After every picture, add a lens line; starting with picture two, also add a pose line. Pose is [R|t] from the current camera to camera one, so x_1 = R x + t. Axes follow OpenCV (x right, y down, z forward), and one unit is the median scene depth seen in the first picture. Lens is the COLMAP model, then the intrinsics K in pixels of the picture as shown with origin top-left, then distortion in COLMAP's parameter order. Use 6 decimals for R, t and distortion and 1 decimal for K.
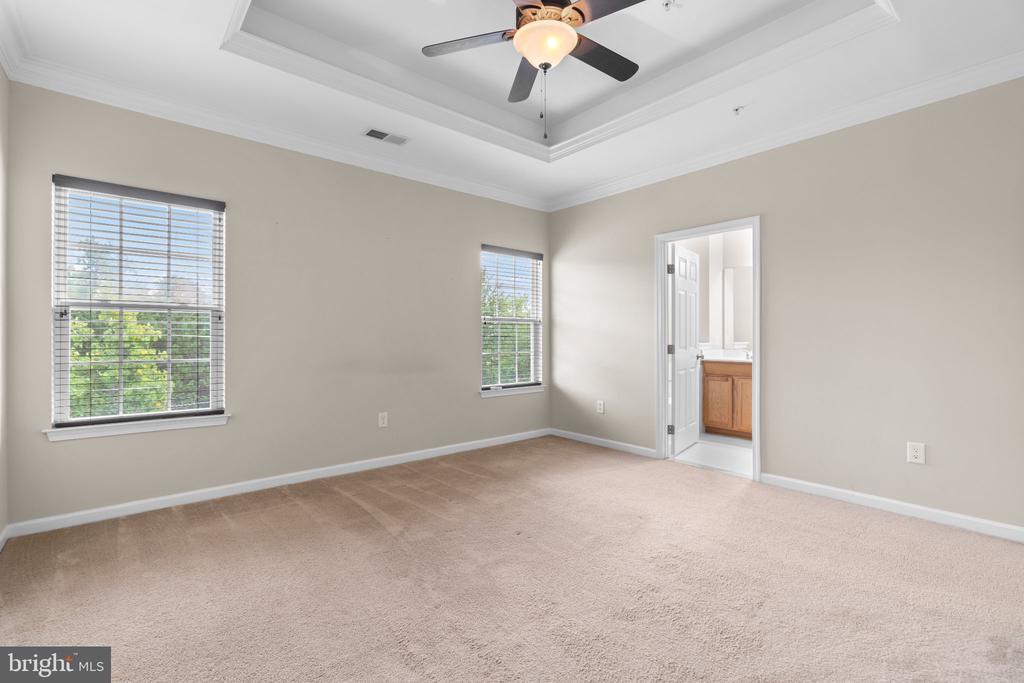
lens RADIAL K [[459.4, 0, 506.4], [0, 459.4, 340.7], [0, 0, 1]] dist [-0.003732, 0.000222]
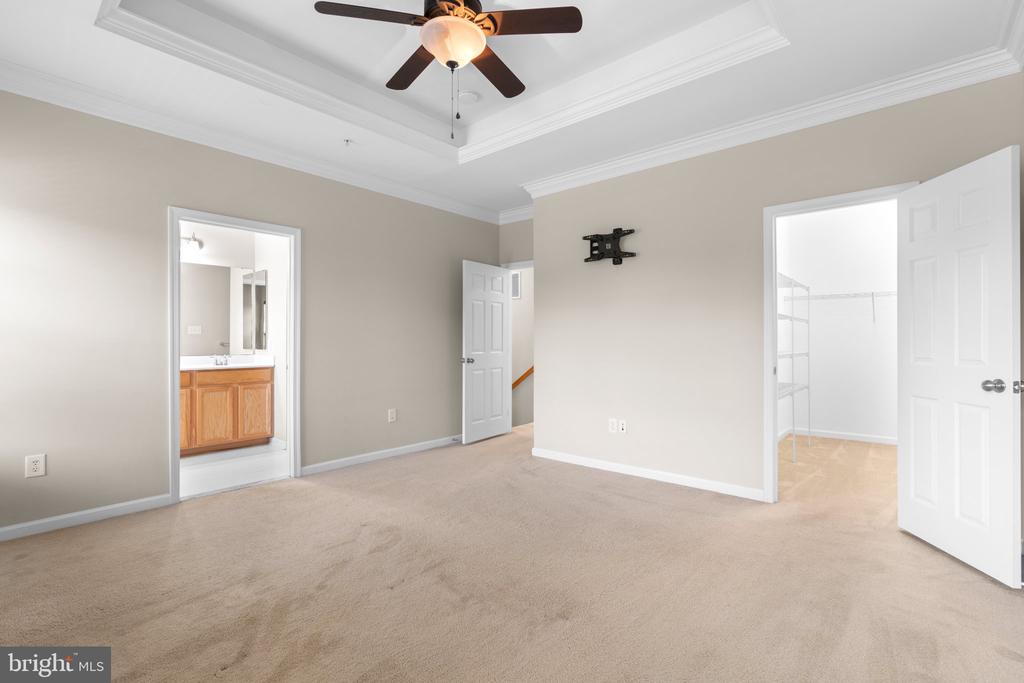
lens RADIAL K [[459.4, 0, 506.4], [0, 459.4, 340.7], [0, 0, 1]] dist [-0.003732, 0.000222]
pose [[-0.137341, -0.001648, 0.990522, -0.543325], [0.008340, 0.999961, 0.002820, -0.009026], [-0.990489, 0.008648, -0.137322, 0.624055]]
